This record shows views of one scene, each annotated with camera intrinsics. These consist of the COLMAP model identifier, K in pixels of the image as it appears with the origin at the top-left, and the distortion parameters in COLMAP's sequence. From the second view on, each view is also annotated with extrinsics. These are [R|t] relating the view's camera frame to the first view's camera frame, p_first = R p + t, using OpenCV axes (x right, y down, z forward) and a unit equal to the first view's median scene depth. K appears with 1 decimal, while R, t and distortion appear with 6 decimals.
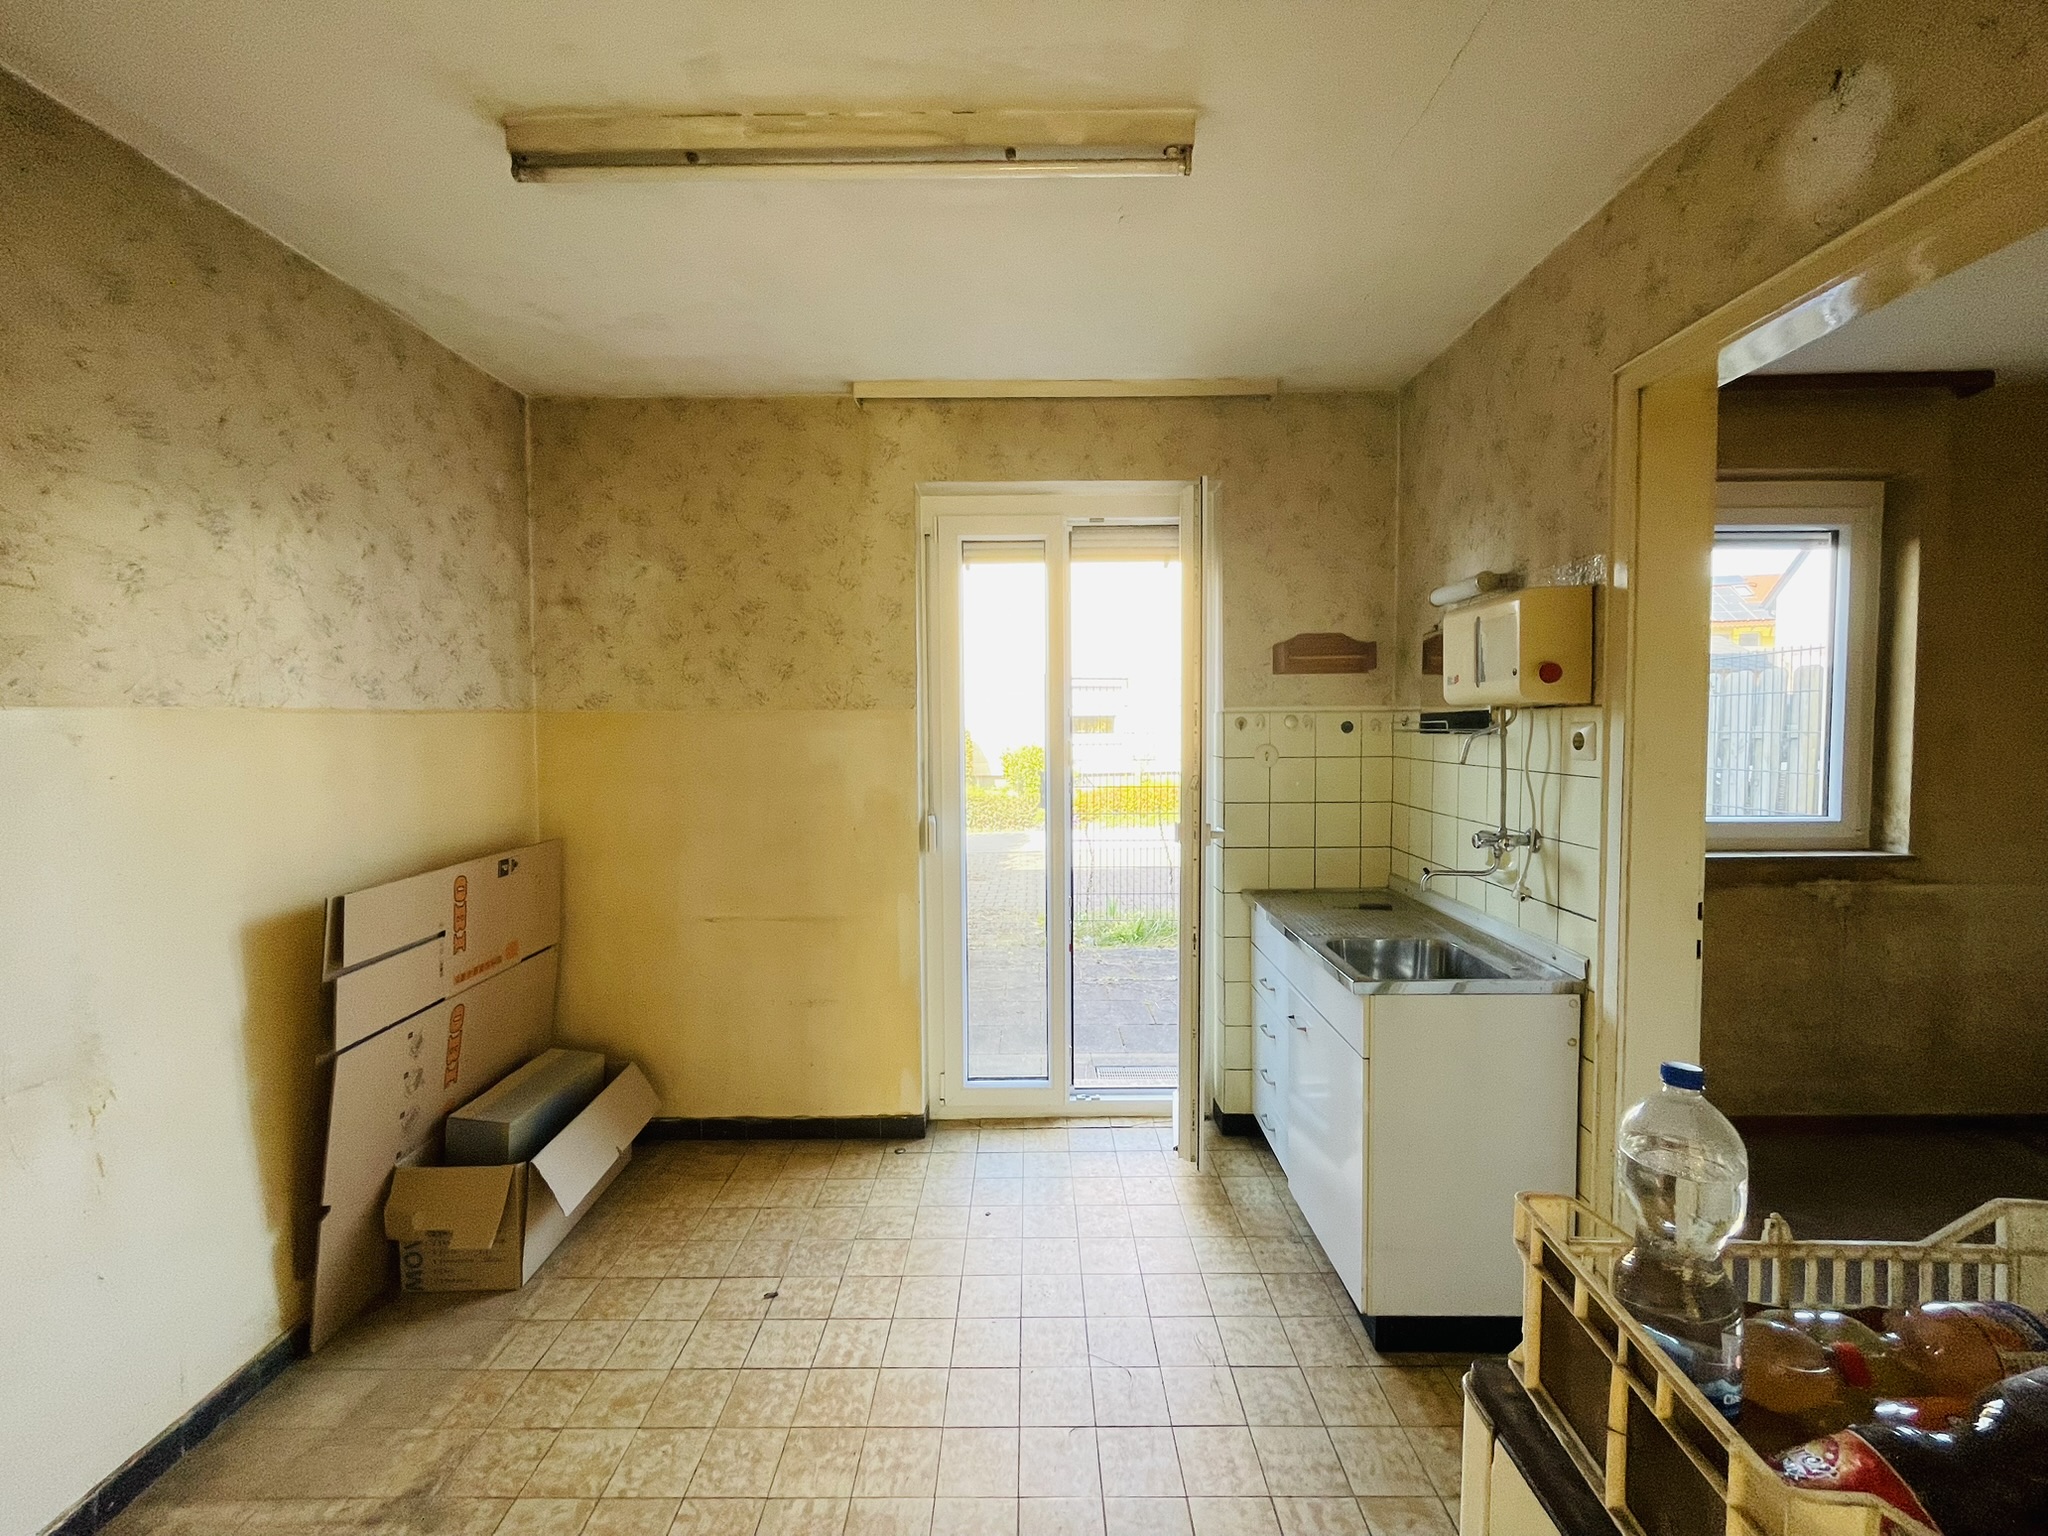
lens RADIAL K [[832.7, 0, 1026.1], [0, 832.7, 756.8], [0, 0, 1]] dist [-0.002345, -0.000219]
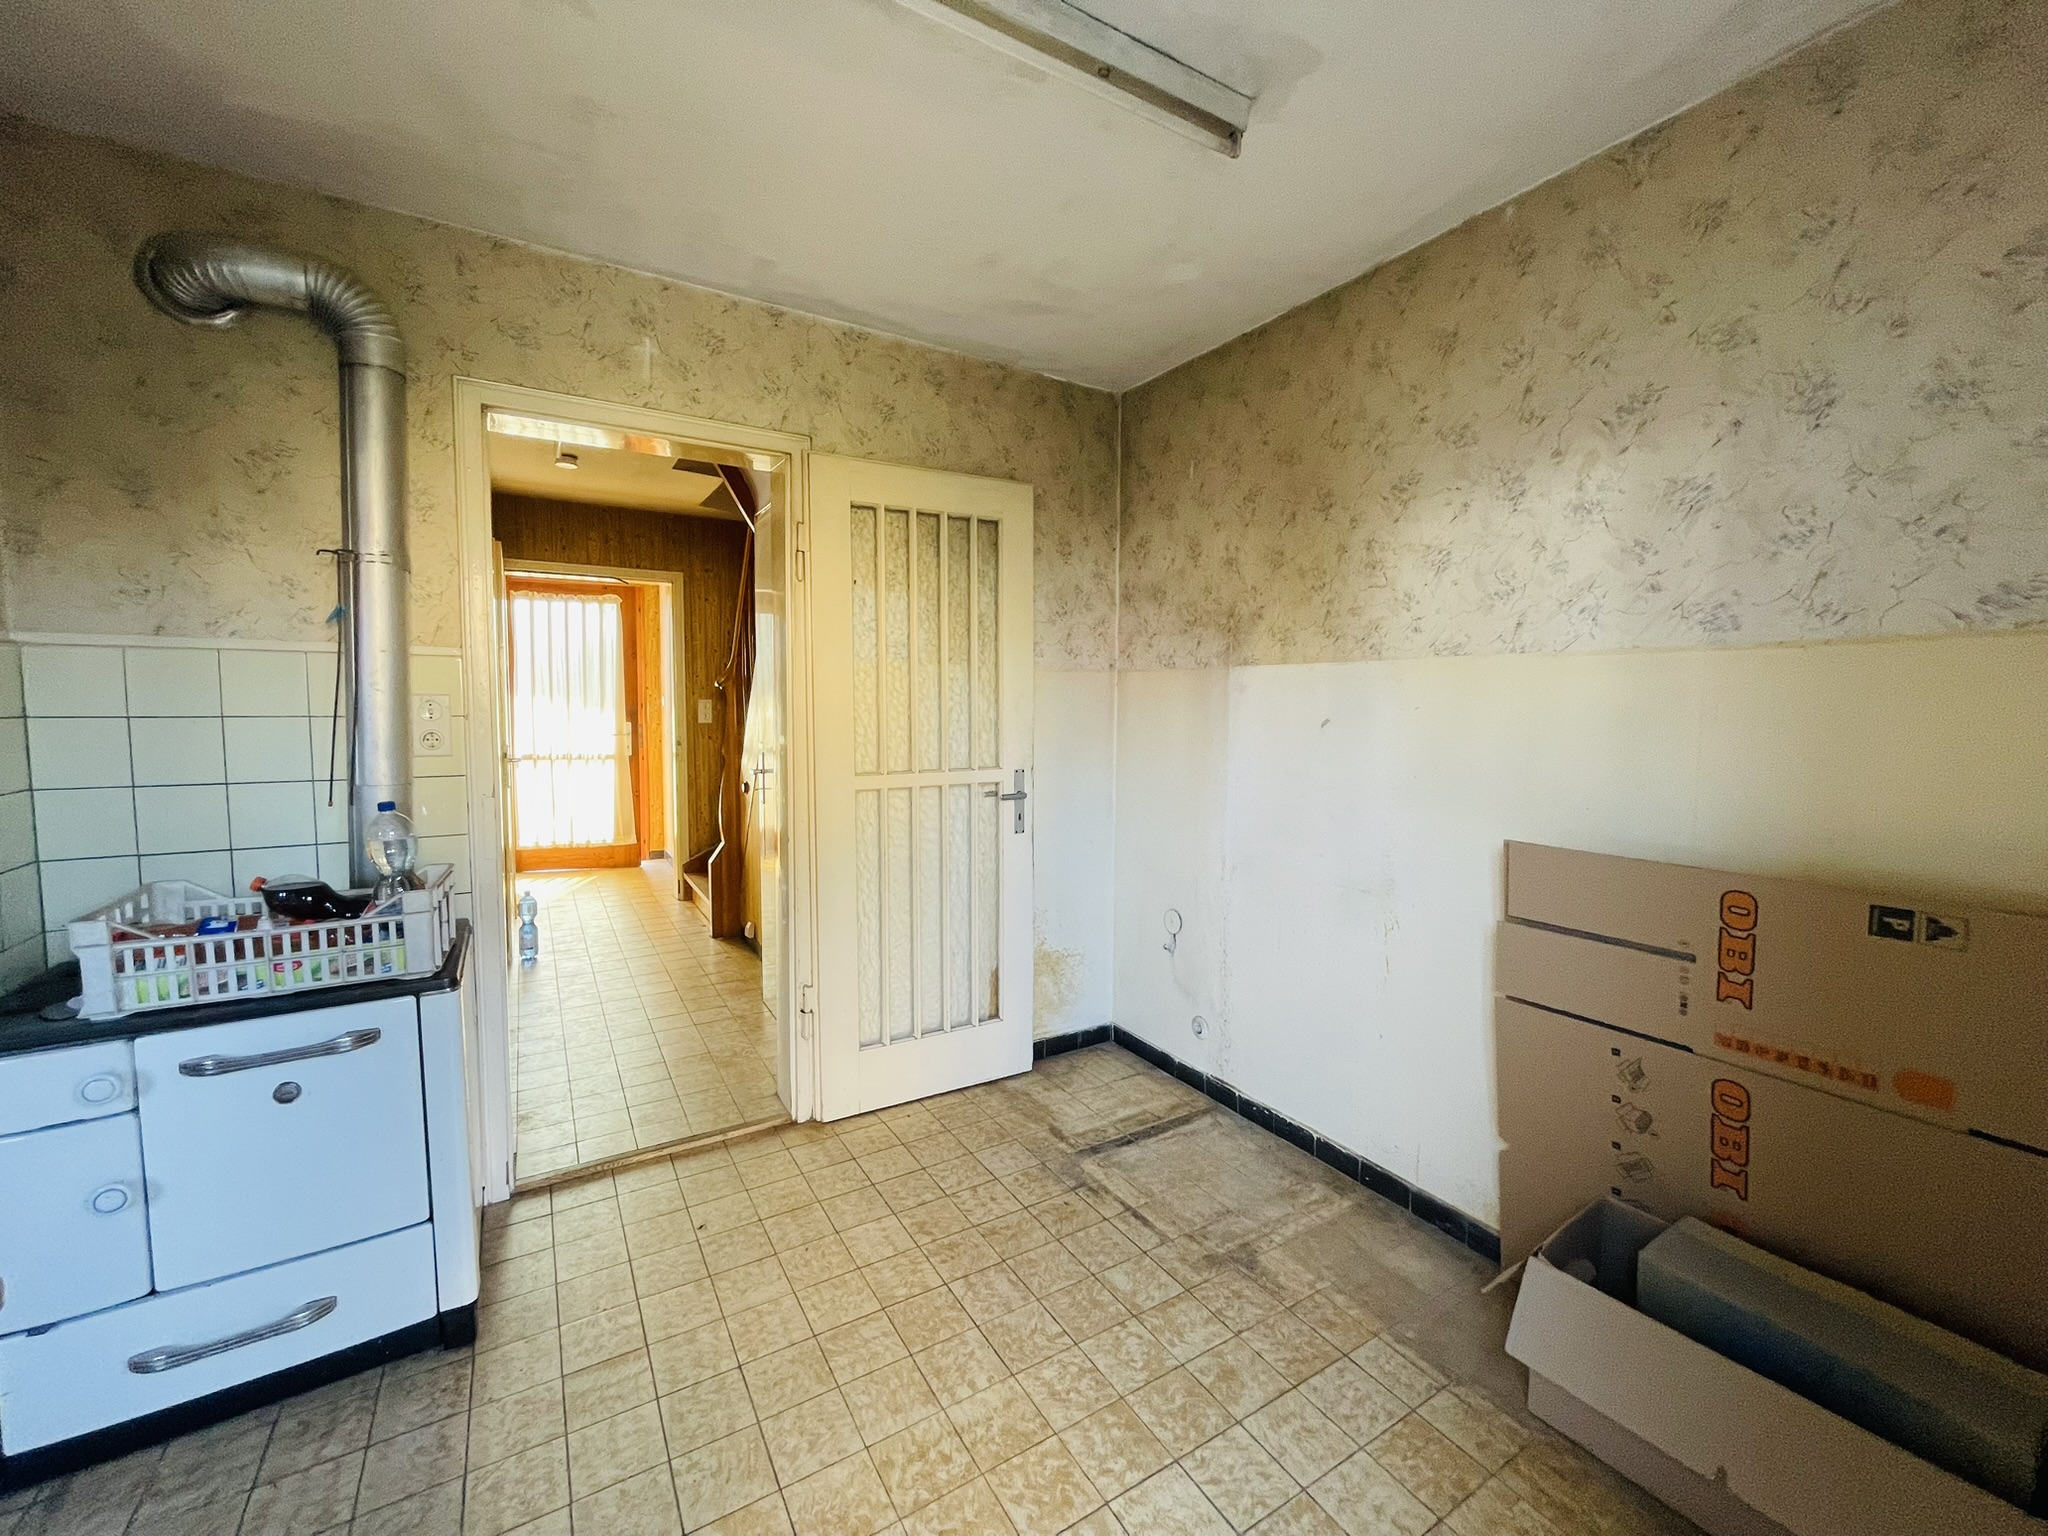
lens RADIAL K [[832.7, 0, 1028.8], [0, 832.7, 758.6], [0, 0, 1]] dist [-0.002345, -0.000219]
pose [[-0.851399, 0.037451, -0.523179, 0.186515], [-0.024557, 0.993508, 0.111080, -0.027682], [0.523943, 0.107421, -0.844952, 1.635879]]
